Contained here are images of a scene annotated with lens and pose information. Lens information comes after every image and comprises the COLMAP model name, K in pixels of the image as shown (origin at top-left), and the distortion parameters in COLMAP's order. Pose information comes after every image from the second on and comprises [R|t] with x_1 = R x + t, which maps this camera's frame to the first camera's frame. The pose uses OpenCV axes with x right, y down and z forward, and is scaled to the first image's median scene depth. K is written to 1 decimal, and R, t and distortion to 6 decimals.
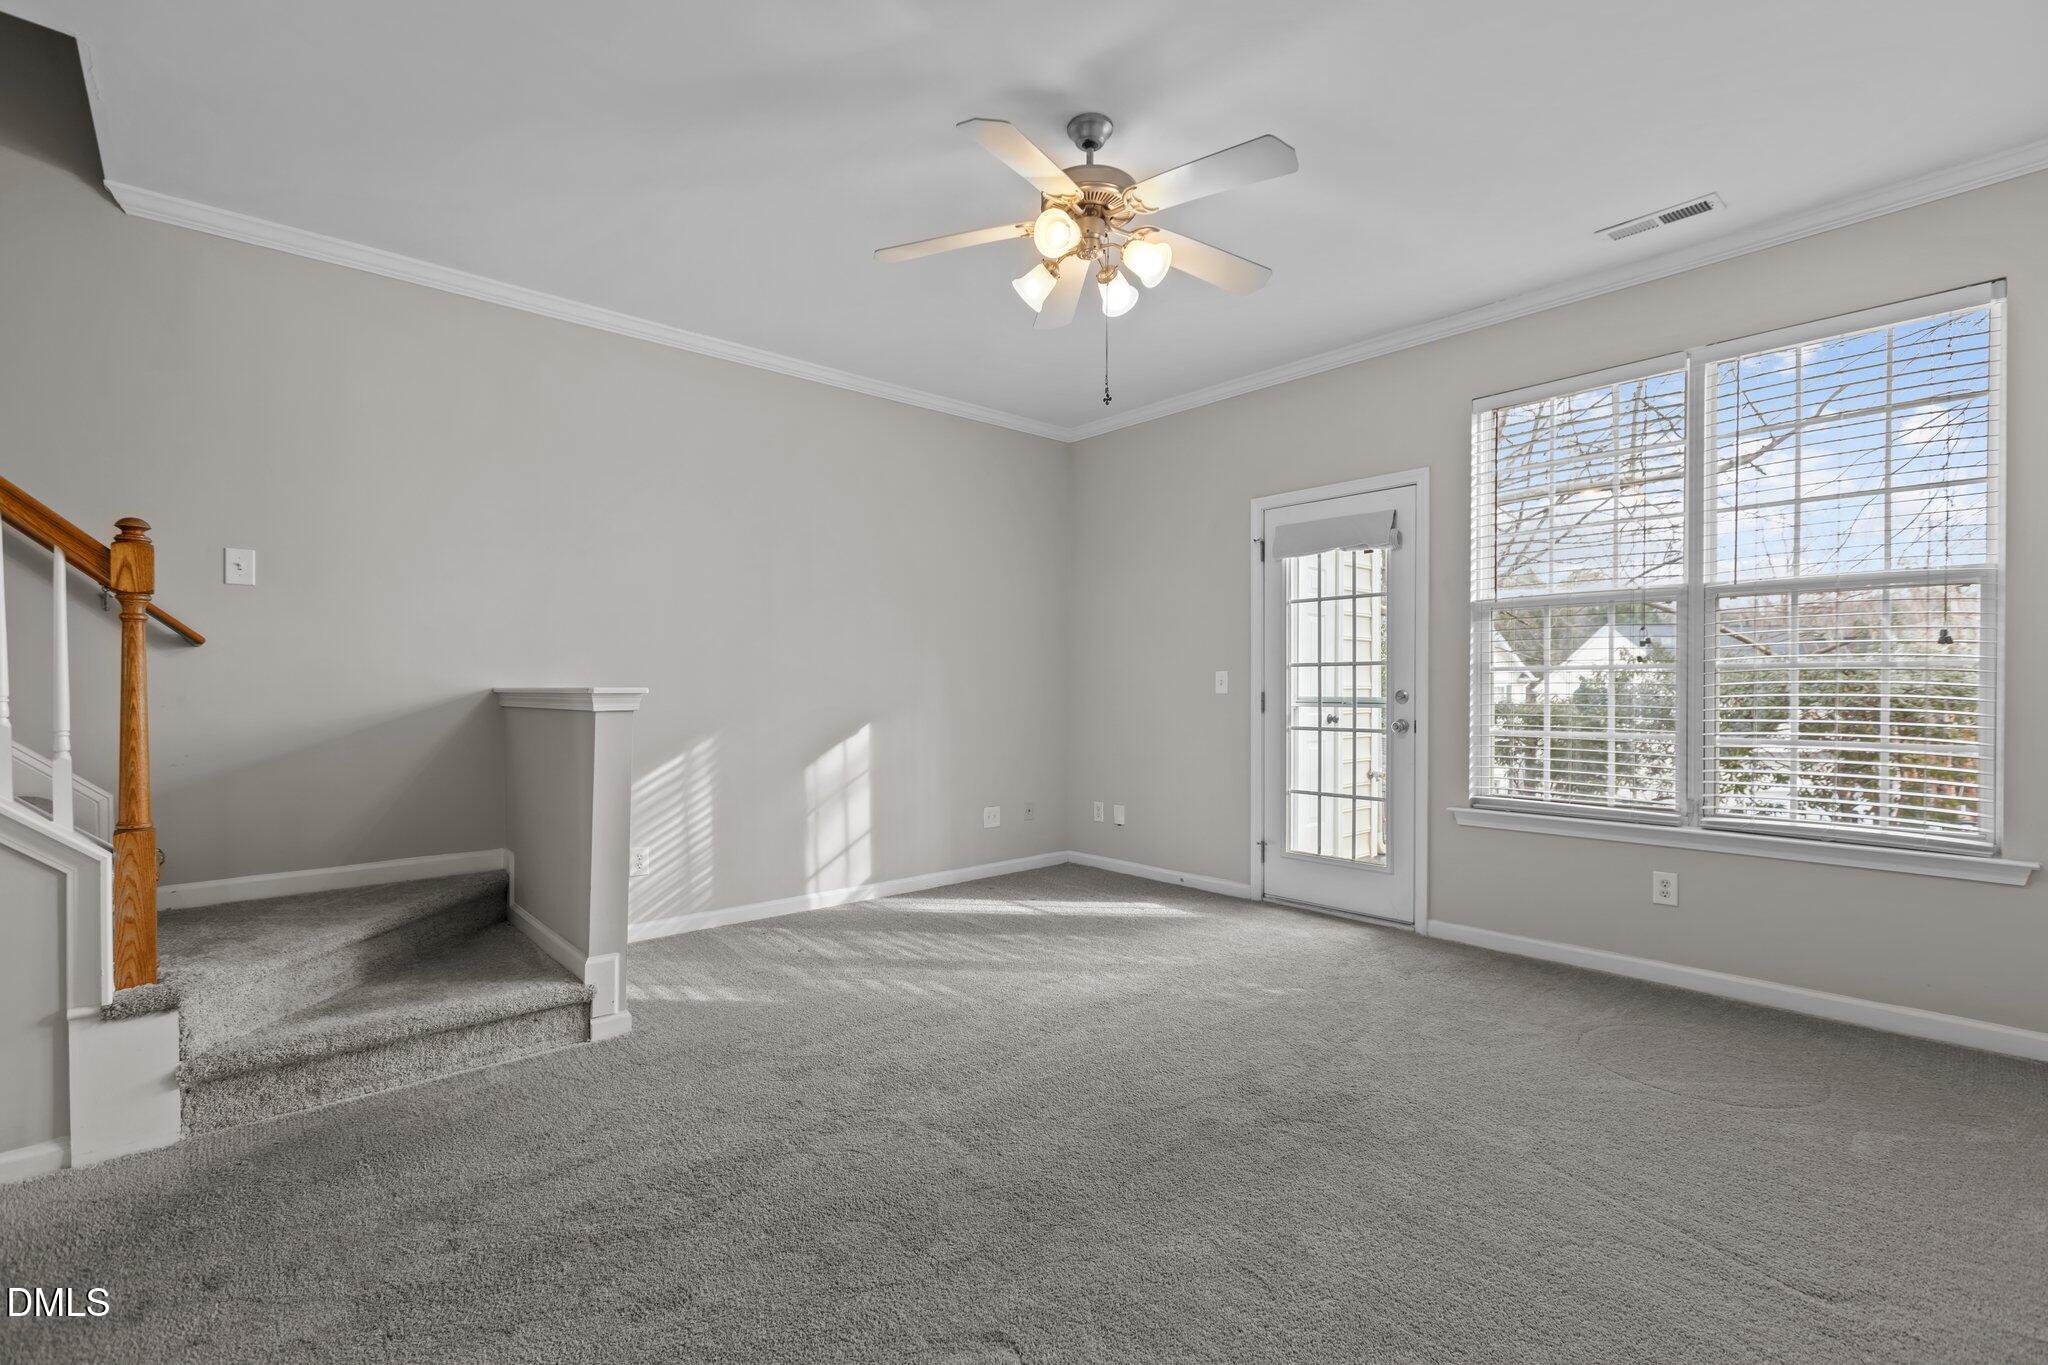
lens RADIAL K [[901.6, 0, 1023.7], [0, 901.6, 693.0], [0, 0, 1]] dist [0.008591, -0.000084]
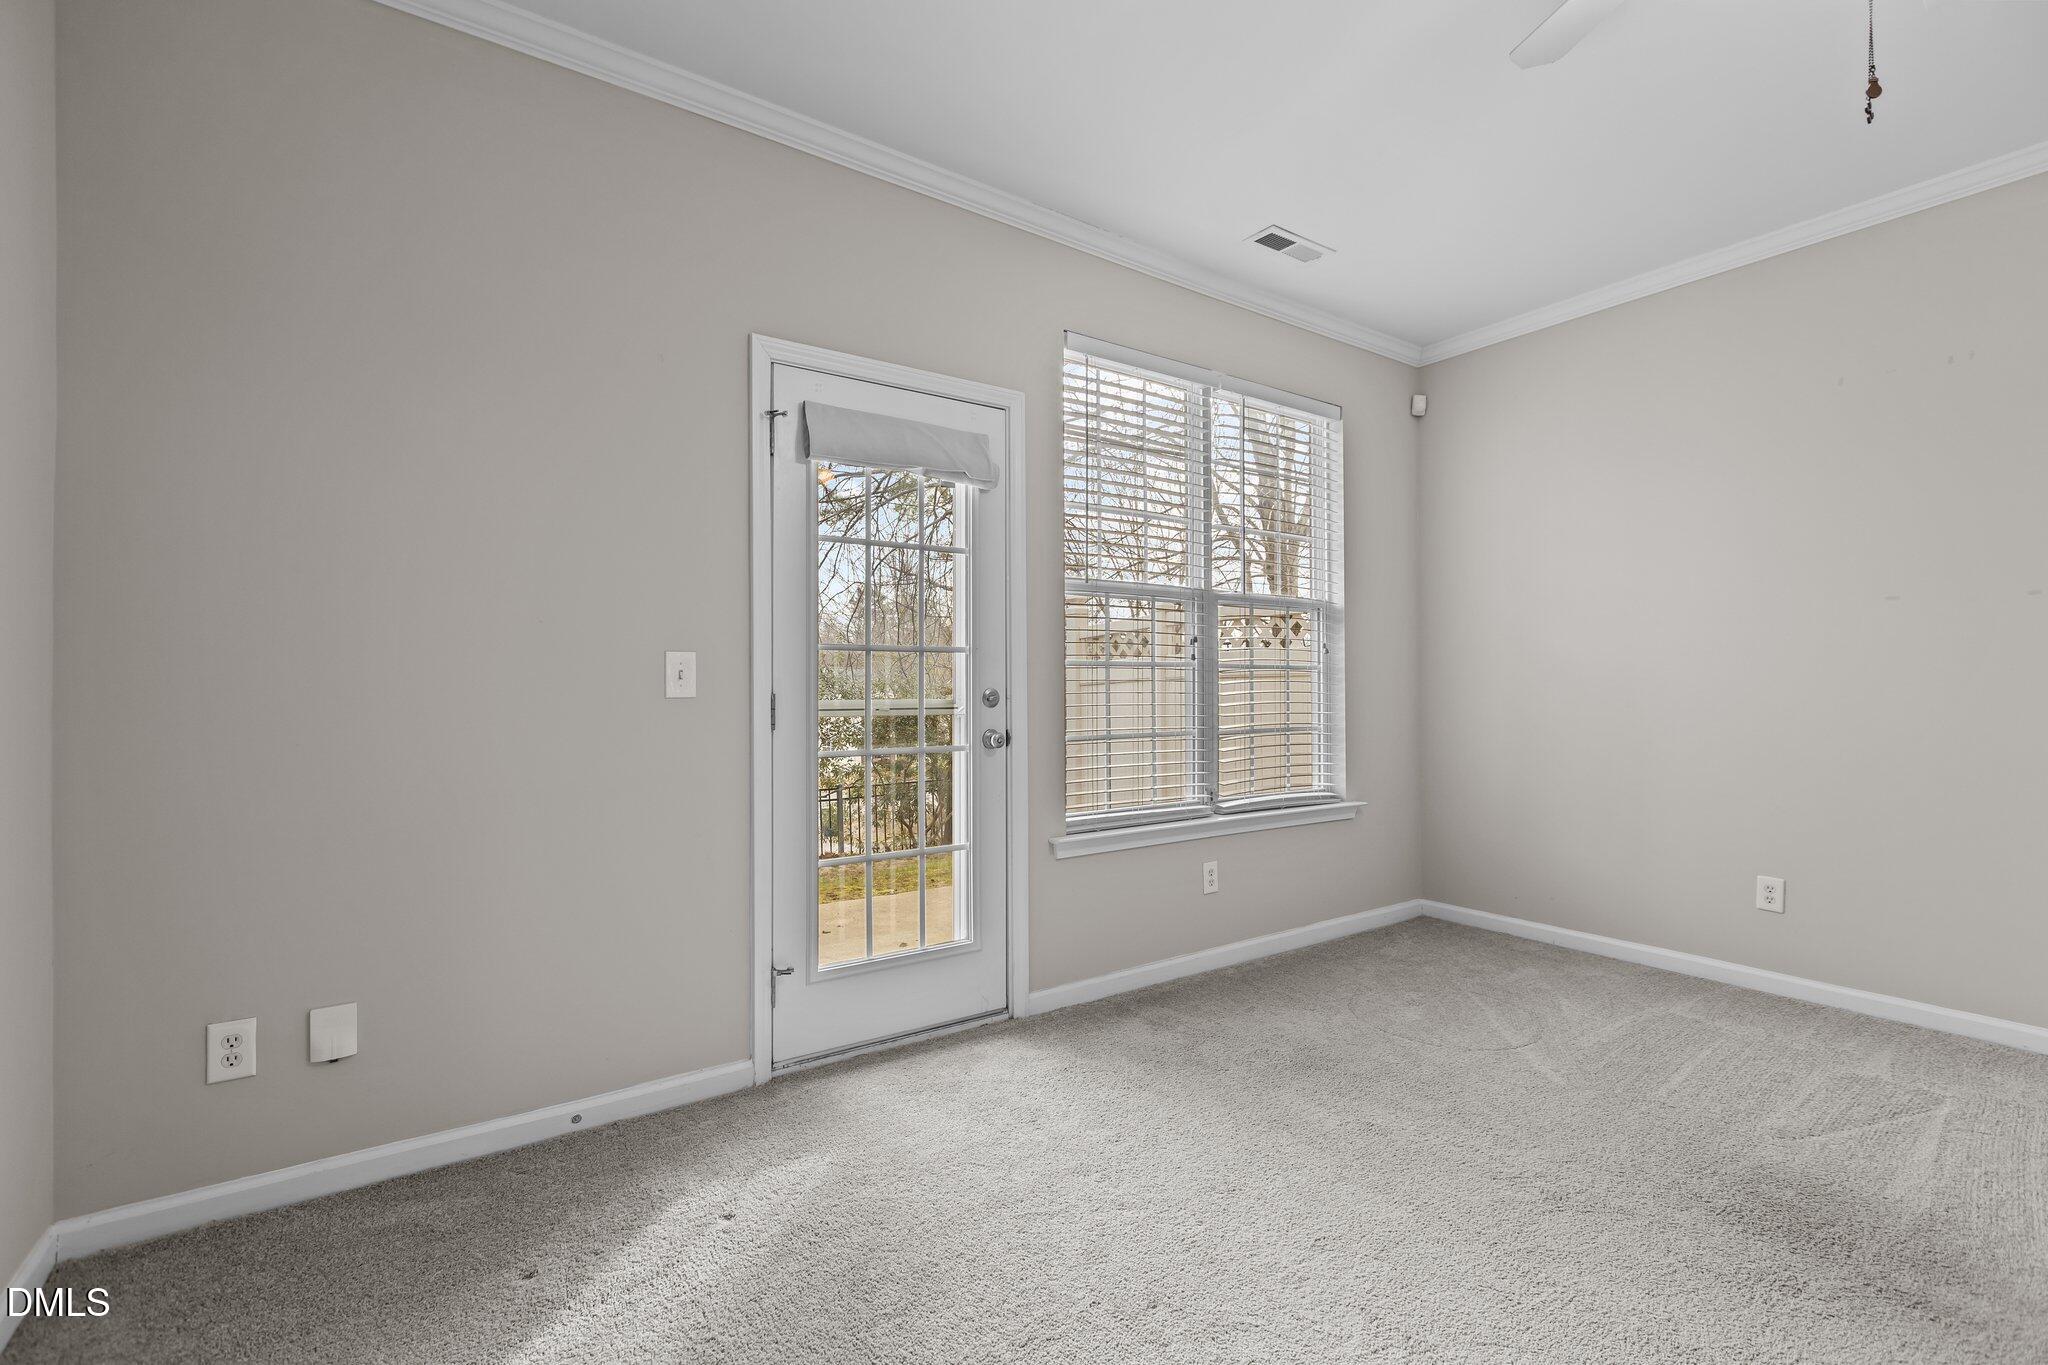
lens RADIAL K [[901.6, 0, 1023.4], [0, 901.6, 680.0], [0, 0, 1]] dist [0.008591, -0.000084]
pose [[0.134373, 0.005754, 0.990914, -0.291591], [0.006146, 0.999959, -0.006640, -0.005072], [-0.990912, 0.006982, 0.134332, 0.882407]]
